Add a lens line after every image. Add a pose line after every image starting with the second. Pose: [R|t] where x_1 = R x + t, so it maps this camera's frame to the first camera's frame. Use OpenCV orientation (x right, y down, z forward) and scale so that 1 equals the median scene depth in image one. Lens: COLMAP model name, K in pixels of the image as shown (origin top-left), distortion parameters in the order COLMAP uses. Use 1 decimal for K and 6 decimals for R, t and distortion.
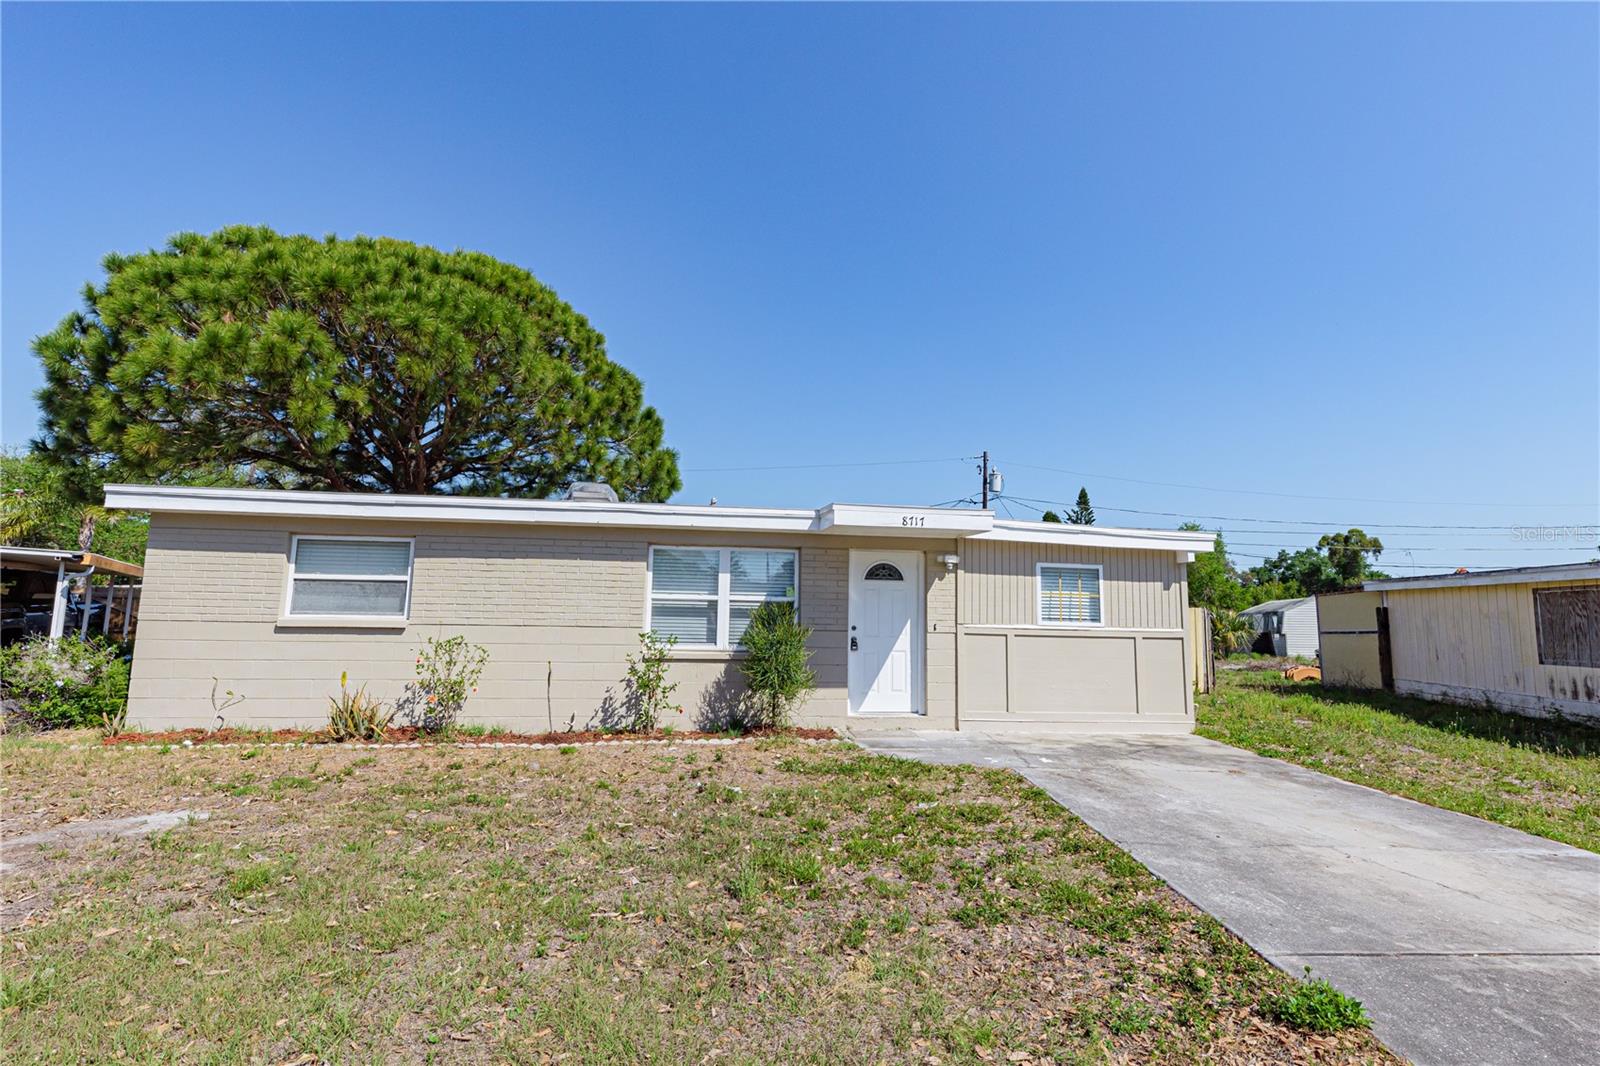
lens RADIAL K [[765.4, 0, 811.7], [0, 765.4, 534.3], [0, 0, 1]] dist [0.013677, 0.000126]
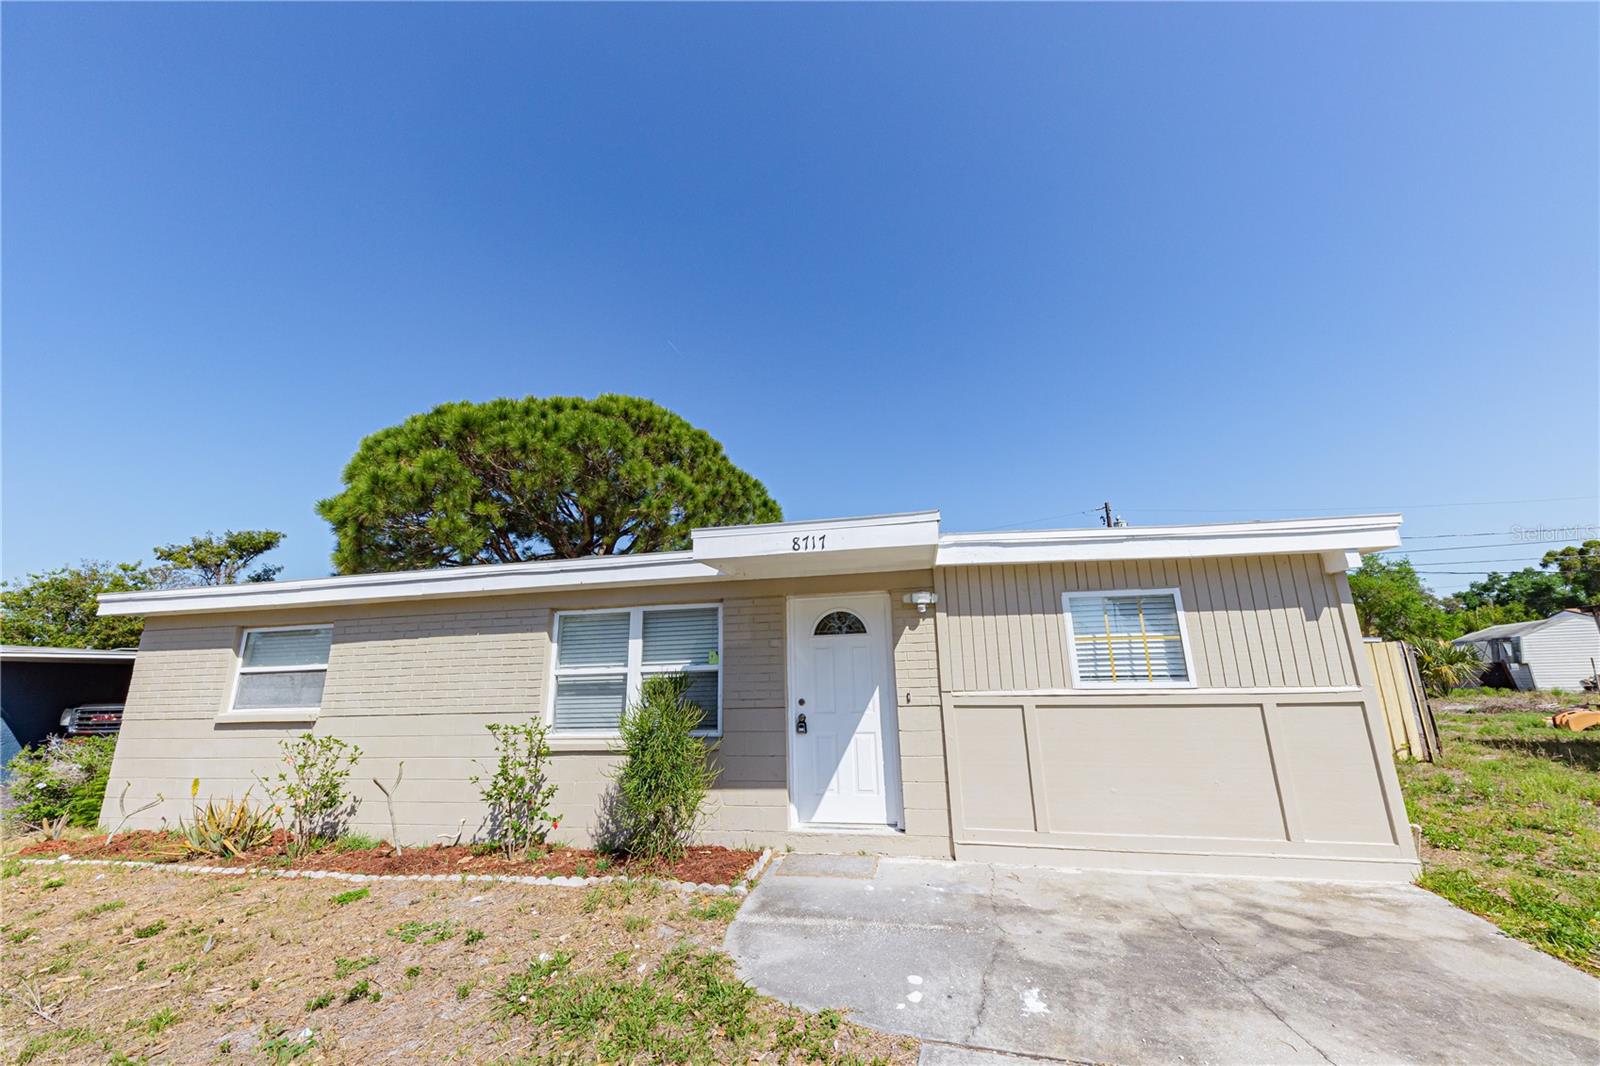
lens RADIAL K [[555.1, 0, 811.9], [0, 555.1, 551.1], [0, 0, 1]] dist [0.016981, -0.005013]
pose [[0.943337, -0.112684, -0.312119, 0.245655], [0.081231, 0.990378, -0.112044, 0.038136], [0.321741, 0.080341, 0.943413, 0.476088]]
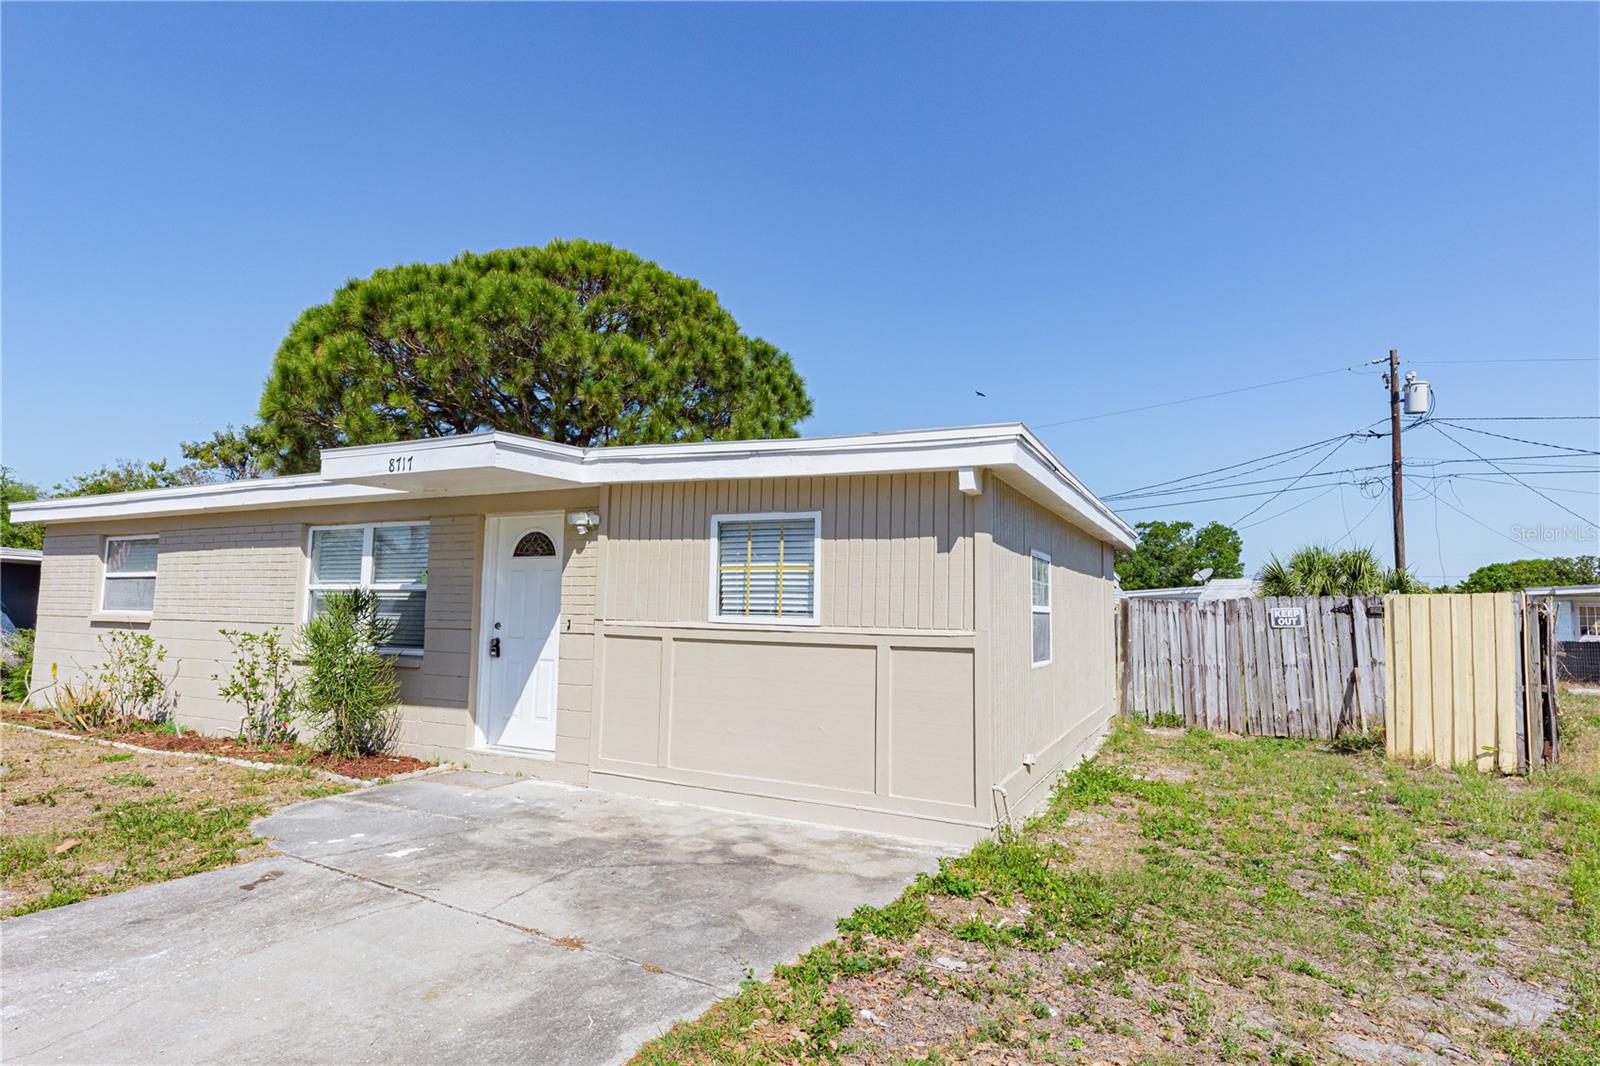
lens RADIAL K [[849.0, 0, 784.9], [0, 849.0, 545.7], [0, 0, 1]] dist [0.021862, -0.016147]
pose [[0.812936, -0.050692, -0.580143, 0.718856], [0.060812, 0.998147, -0.002002, 0.065450], [0.579169, -0.033652, 0.814512, 0.509042]]
